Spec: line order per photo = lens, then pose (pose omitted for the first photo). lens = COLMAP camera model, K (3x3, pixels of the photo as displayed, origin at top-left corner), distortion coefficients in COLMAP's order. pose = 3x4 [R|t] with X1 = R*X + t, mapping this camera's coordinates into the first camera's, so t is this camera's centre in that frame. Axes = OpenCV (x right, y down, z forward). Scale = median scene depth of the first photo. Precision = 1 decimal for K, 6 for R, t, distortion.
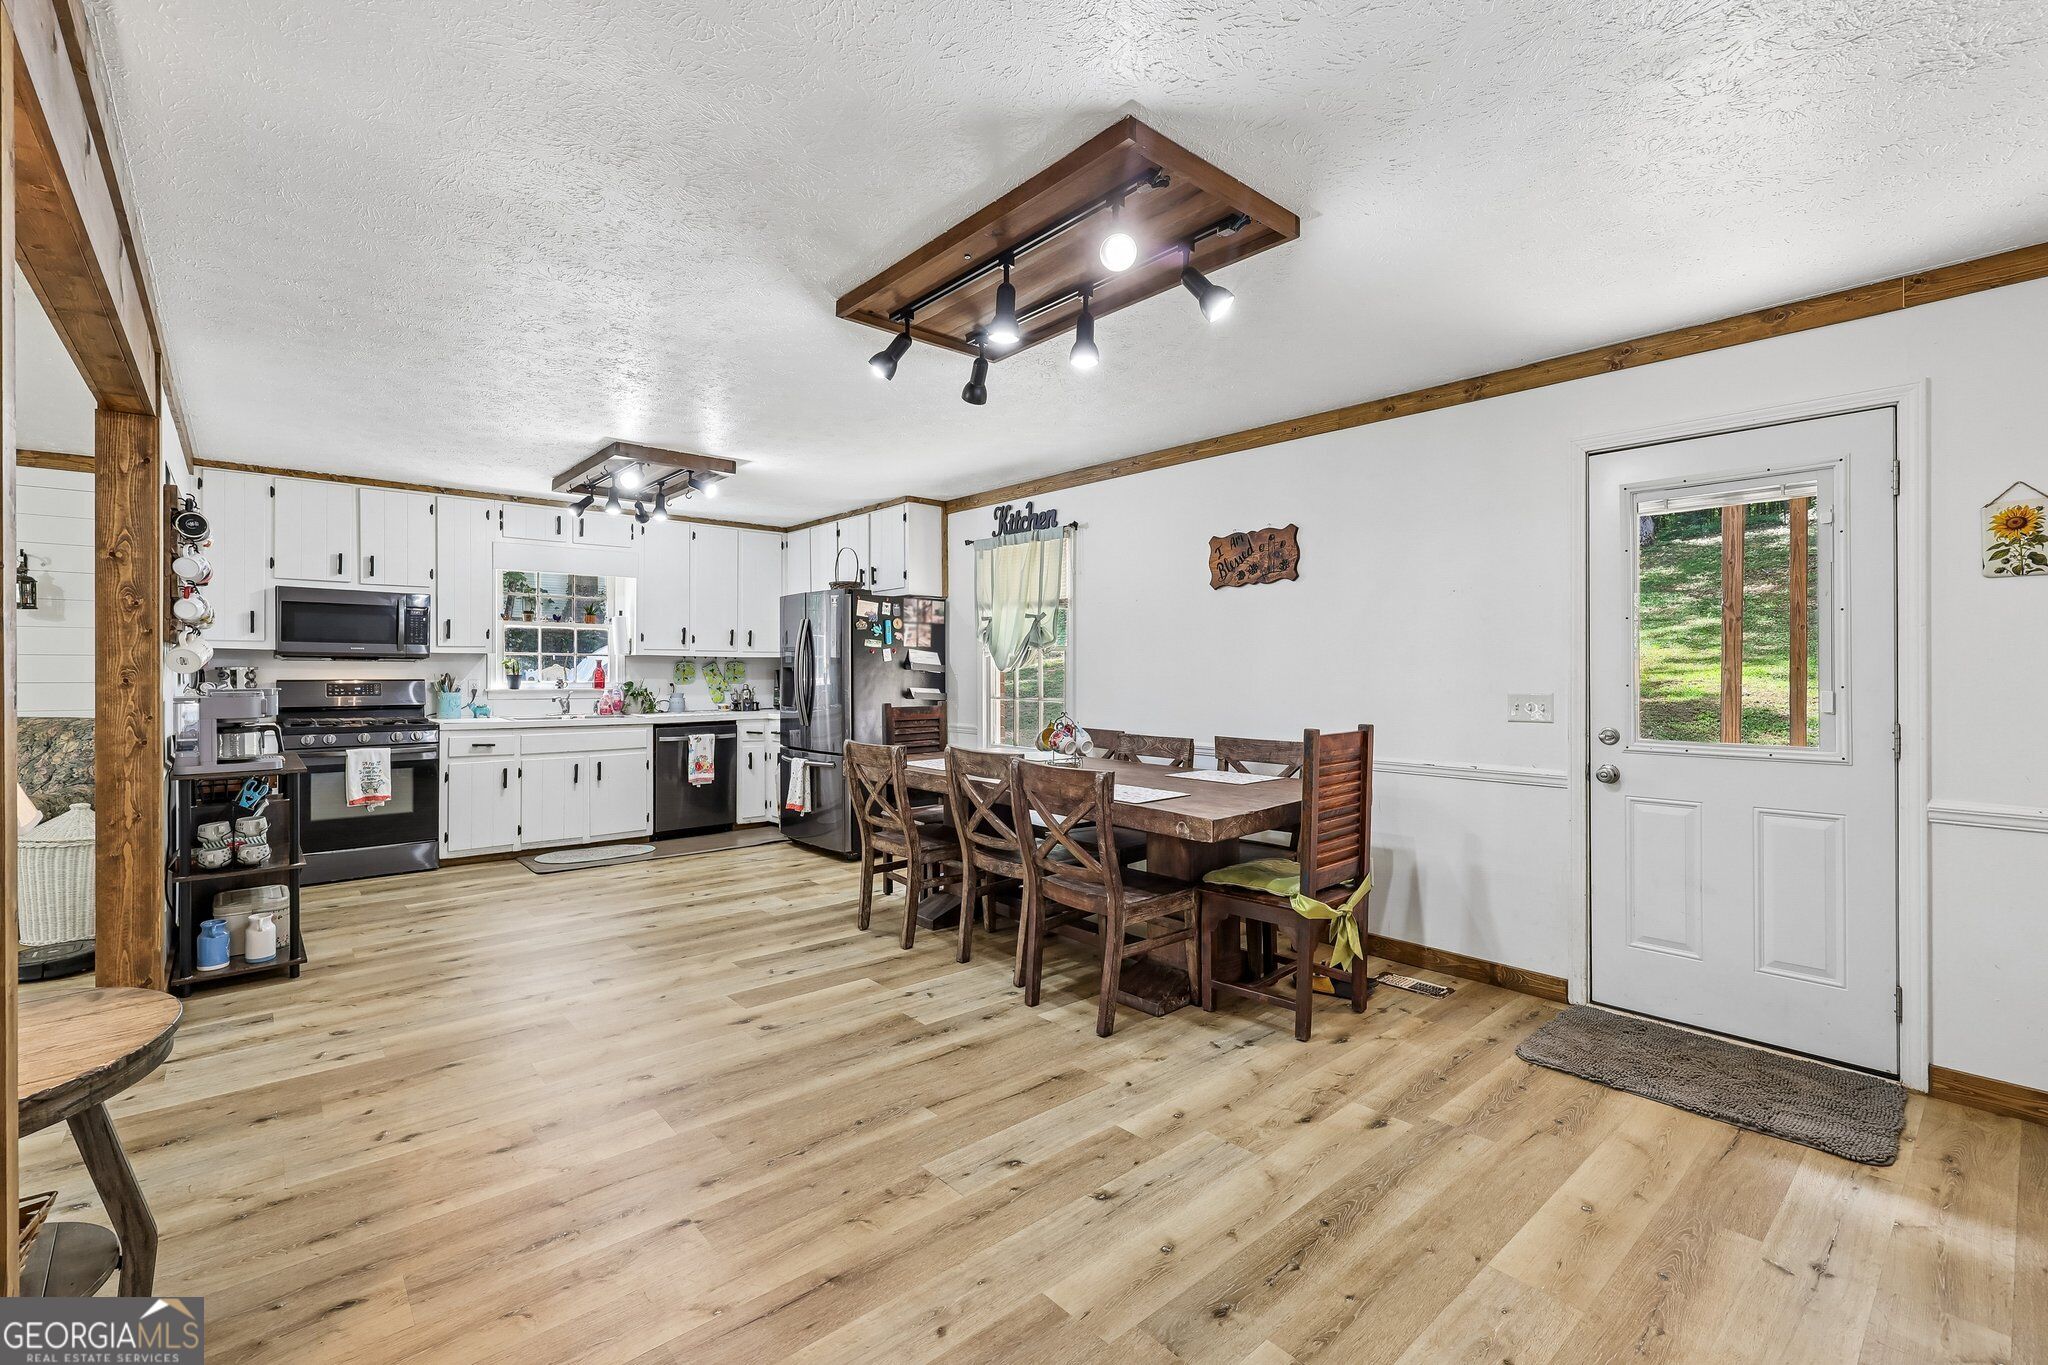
lens RADIAL K [[881.9, 0, 1026.4], [0, 881.9, 674.3], [0, 0, 1]] dist [0.000639, 0.000002]
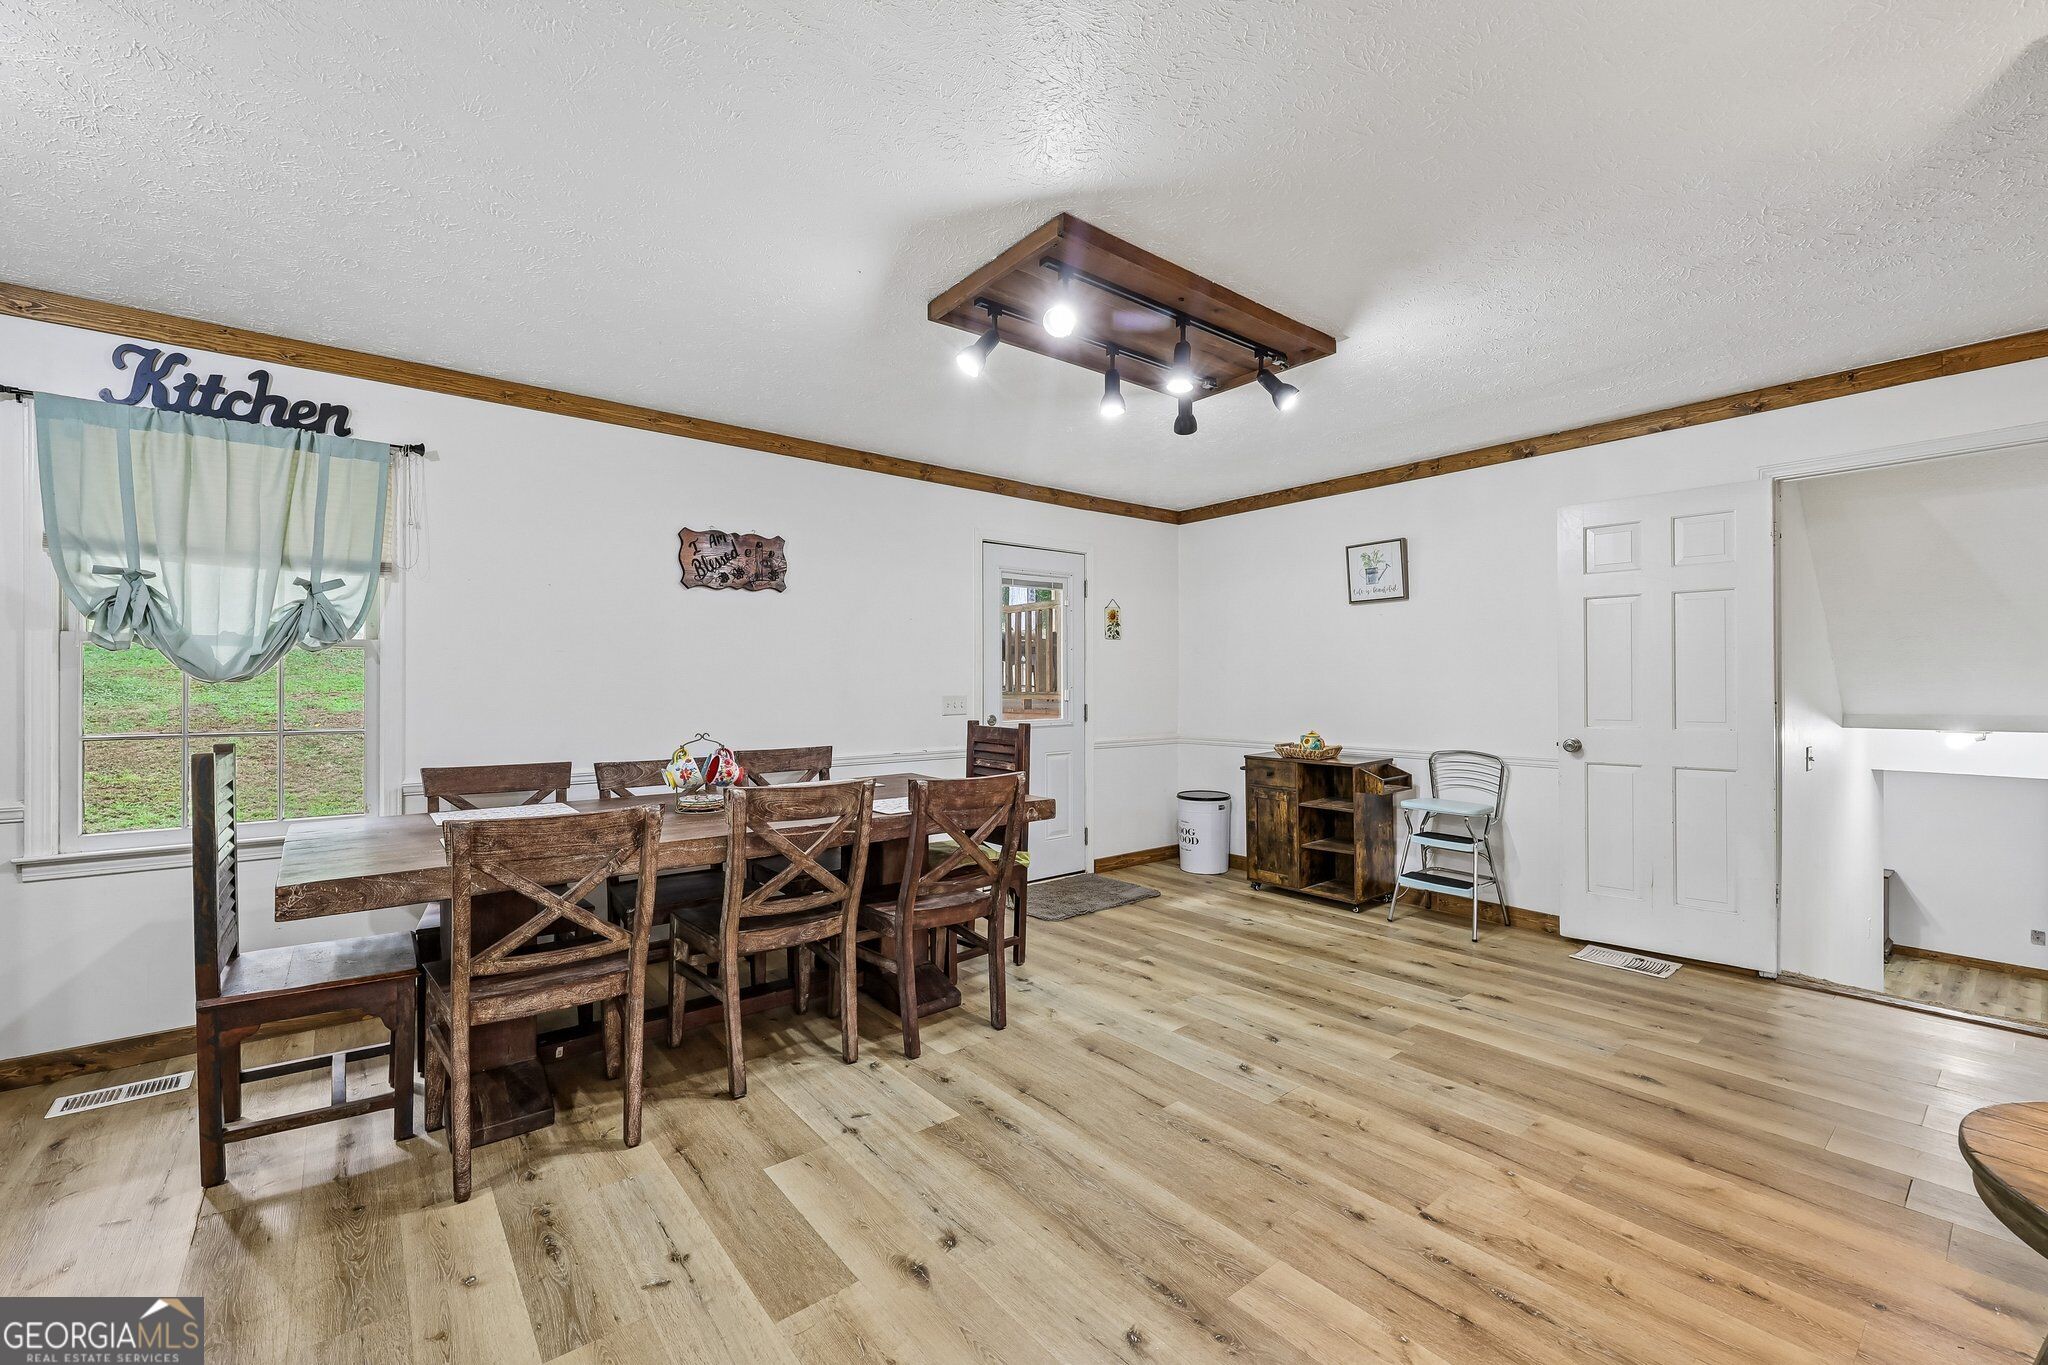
lens RADIAL K [[838.7, 0, 1016.7], [0, 838.7, 682.3], [0, 0, 1]] dist [-0.002936, -0.000161]
pose [[0.045847, -0.000315, 0.998948, -0.638316], [0.007389, 0.999973, -0.000023, 0.000945], [-0.998921, 0.007383, 0.045848, 0.661093]]
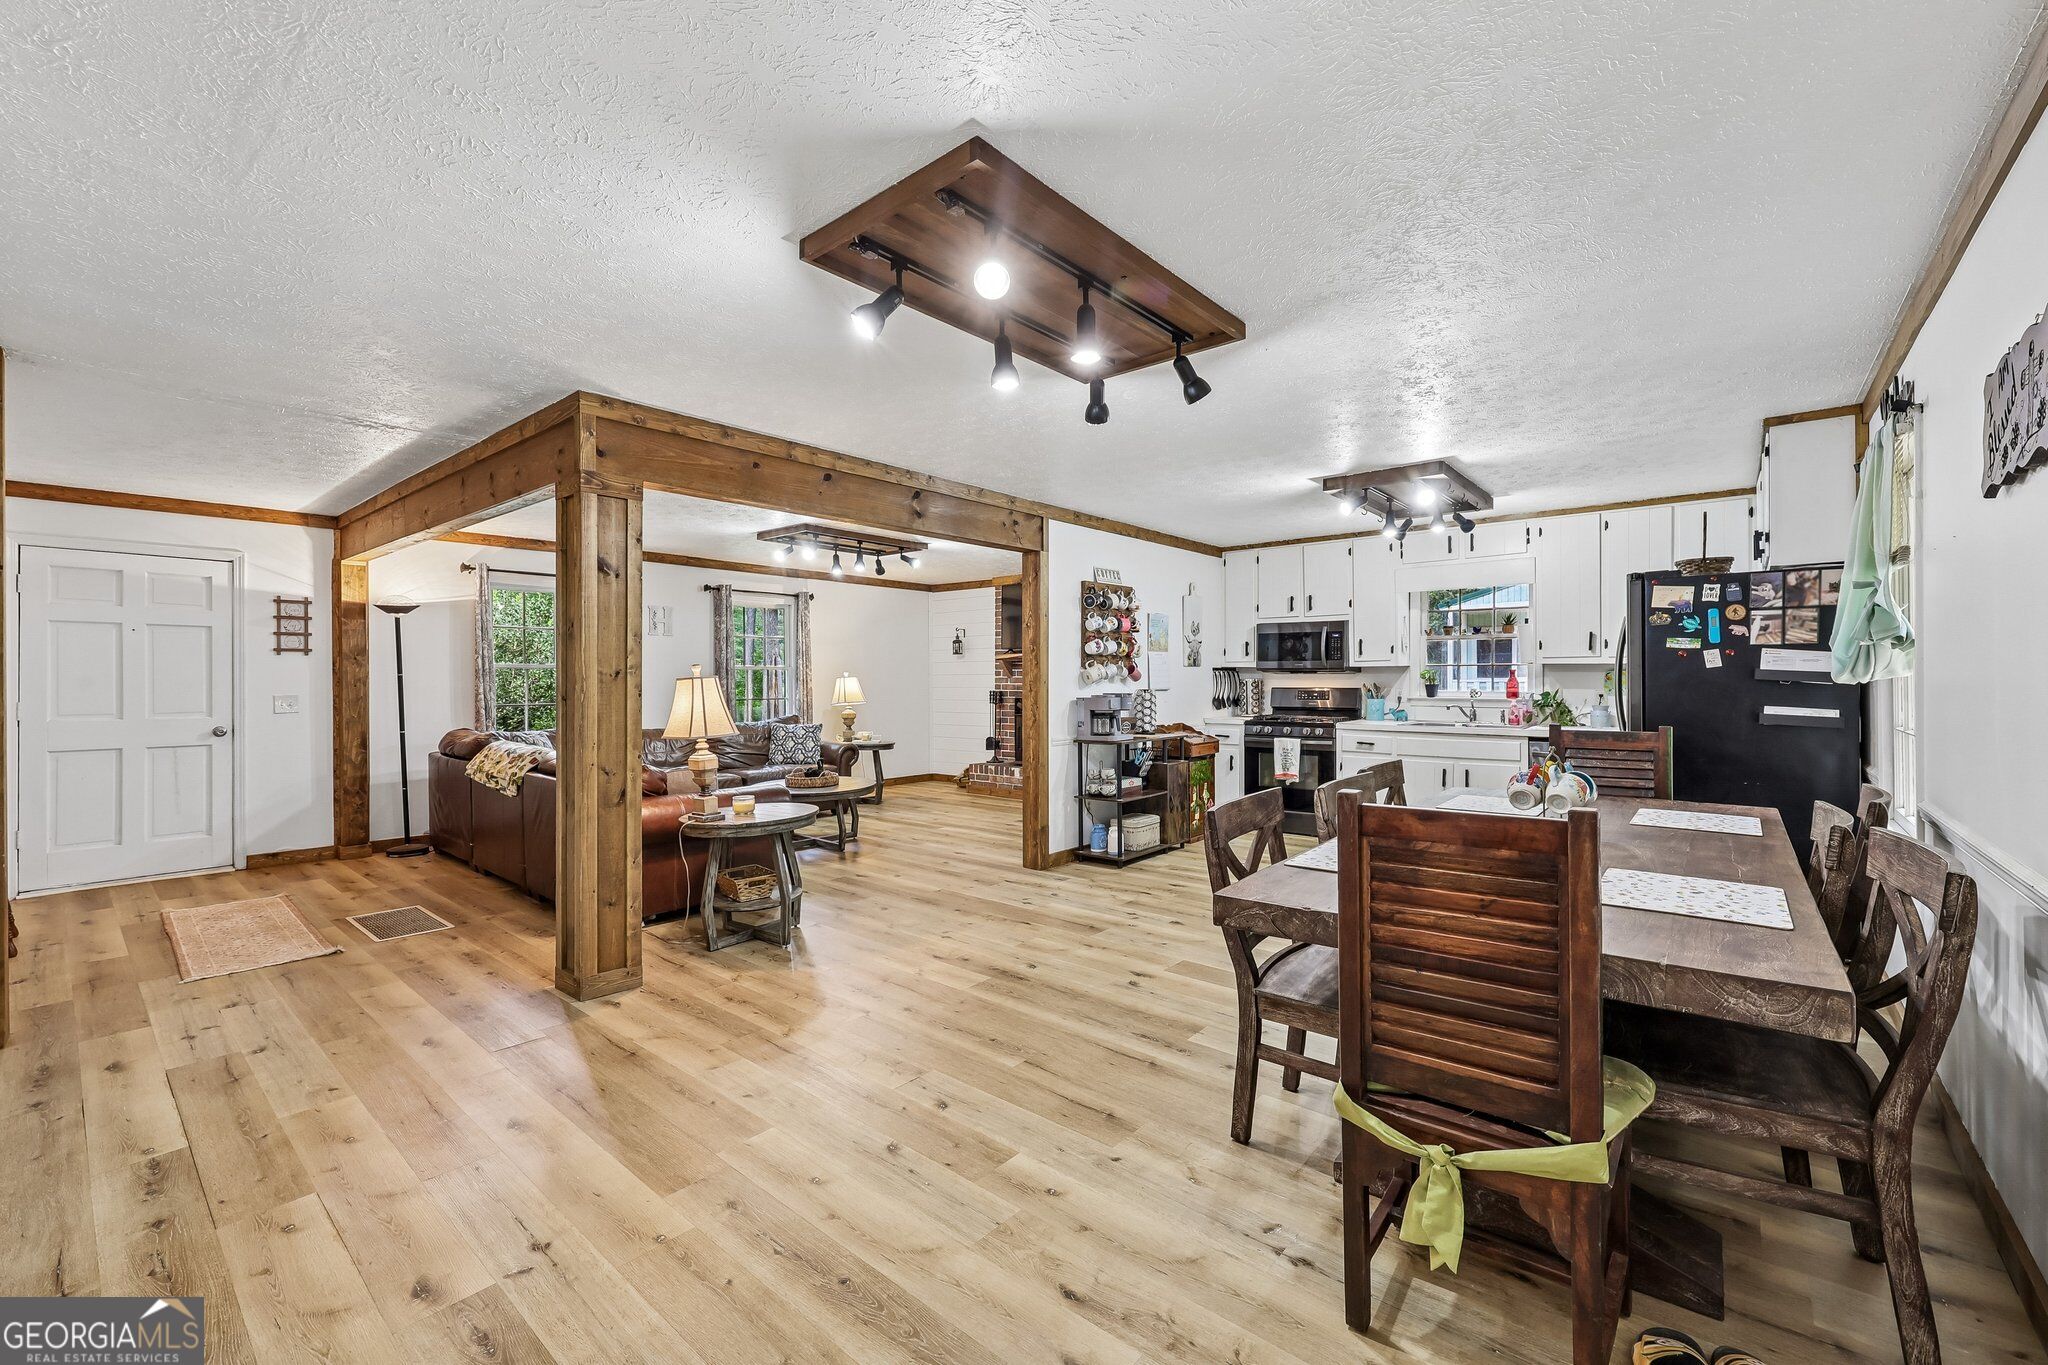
lens RADIAL K [[838.7, 0, 1020.0], [0, 838.7, 680.2], [0, 0, 1]] dist [-0.002936, -0.000161]
pose [[0.145187, -0.000739, -0.989404, 0.577021], [-0.000157, 1.000000, -0.000770, -0.005616], [0.989404, 0.000267, 0.145186, 0.491277]]
